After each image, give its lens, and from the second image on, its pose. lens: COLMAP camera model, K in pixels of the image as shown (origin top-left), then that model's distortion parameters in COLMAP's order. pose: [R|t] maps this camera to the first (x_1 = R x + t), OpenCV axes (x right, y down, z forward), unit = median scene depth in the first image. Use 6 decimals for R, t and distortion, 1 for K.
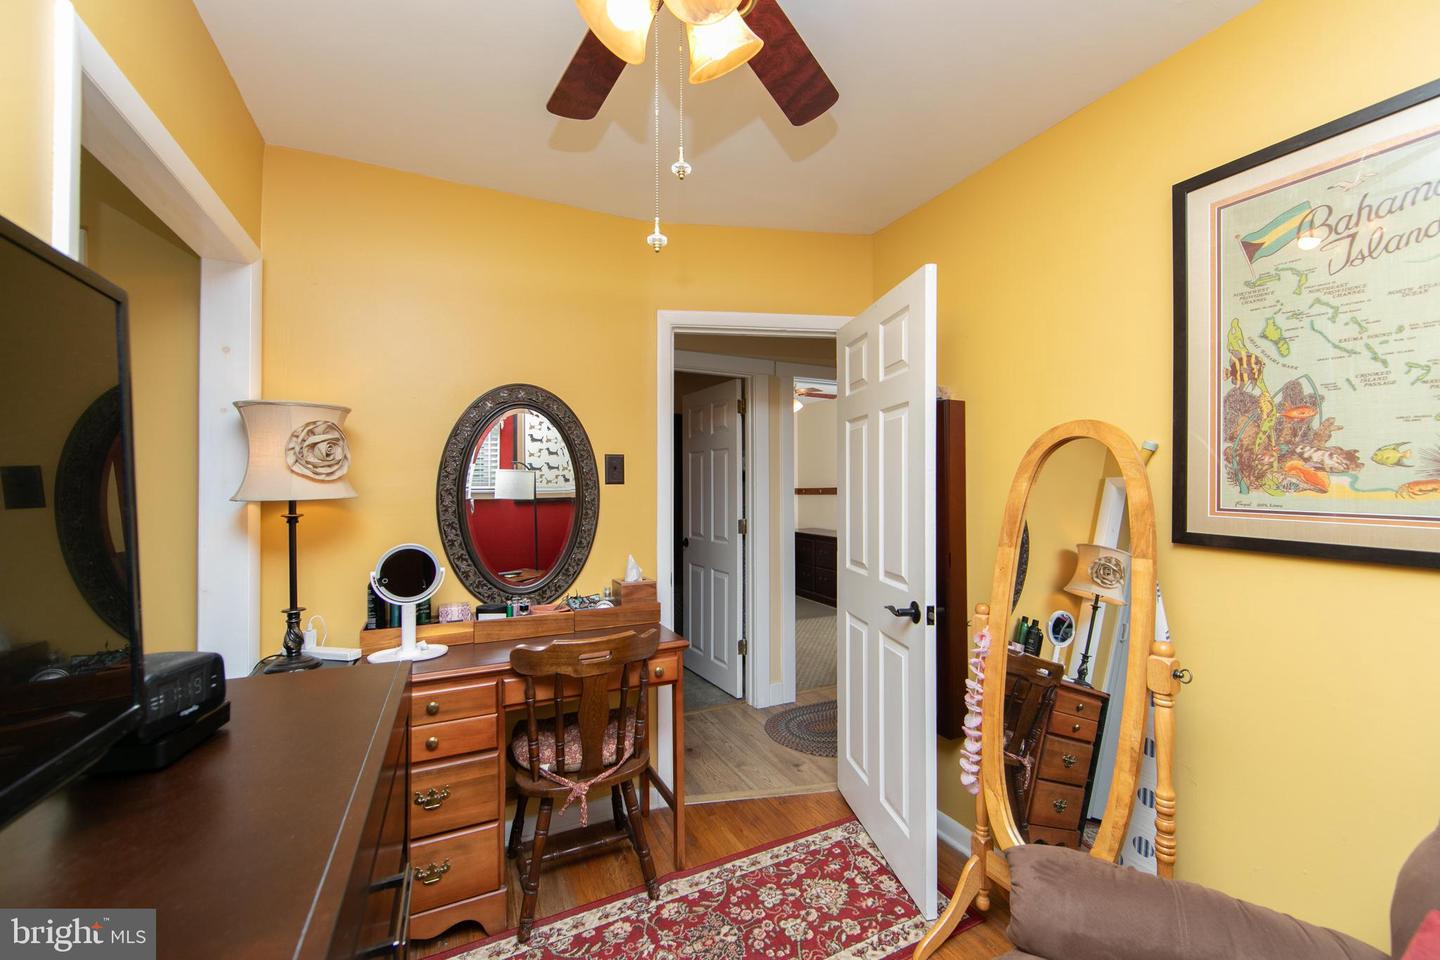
lens RADIAL K [[569.5, 0, 721.4], [0, 569.5, 482.8], [0, 0, 1]] dist [0.000883, -0.001544]
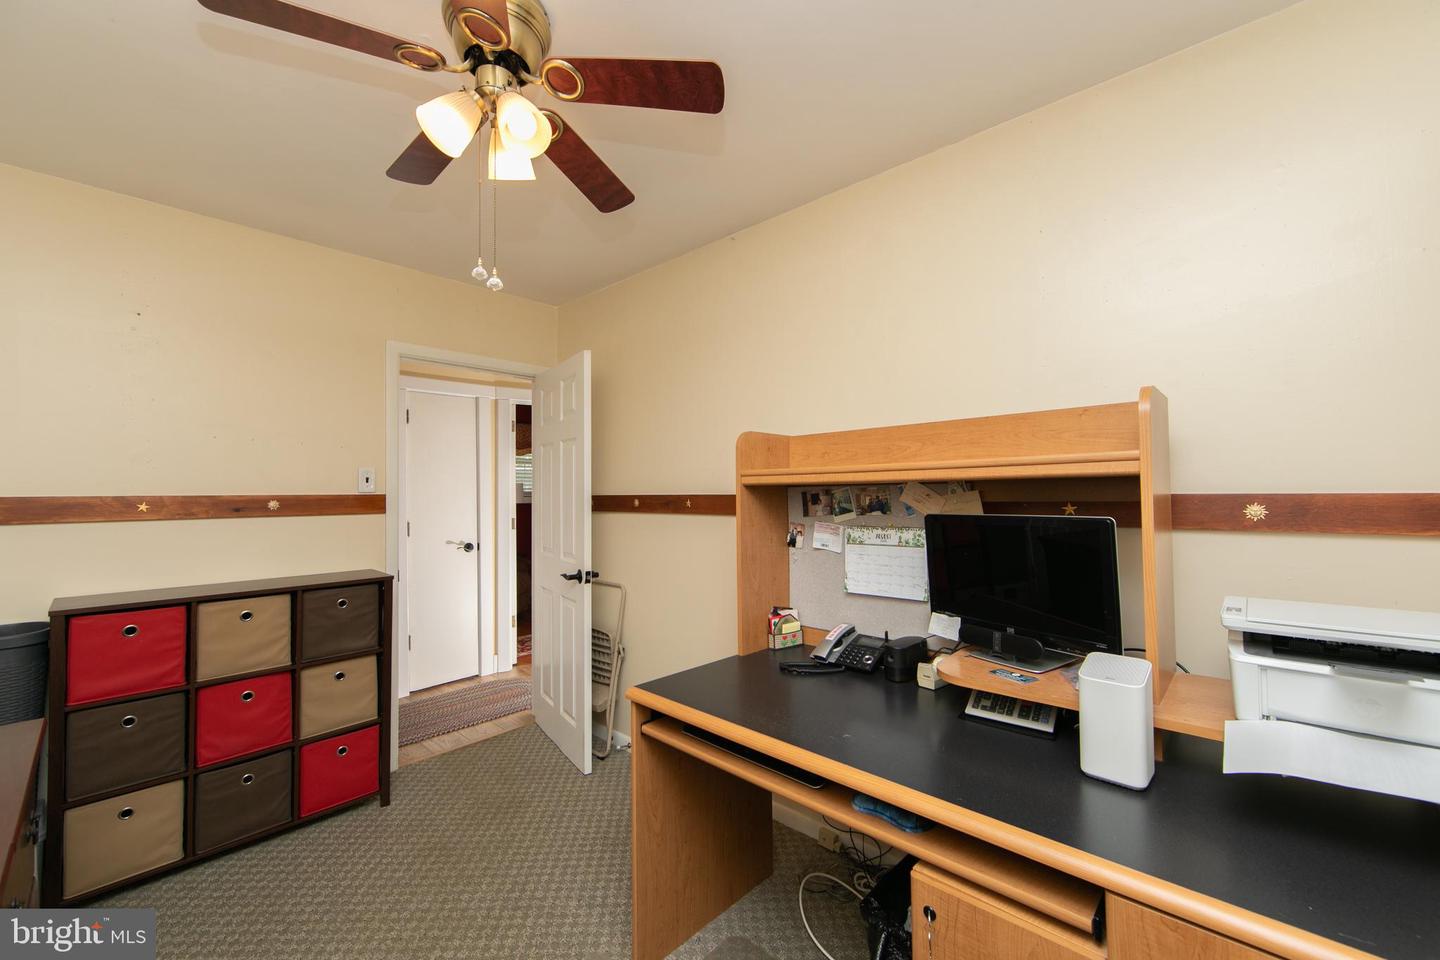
lens RADIAL K [[569.5, 0, 722.3], [0, 569.5, 481.5], [0, 0, 1]] dist [0.000883, -0.001544]
pose [[0.904324, 0.007102, 0.426788, 0.034705], [0.003088, 0.999727, -0.023178, 0.011757], [-0.426836, 0.022279, 0.904055, -0.509162]]
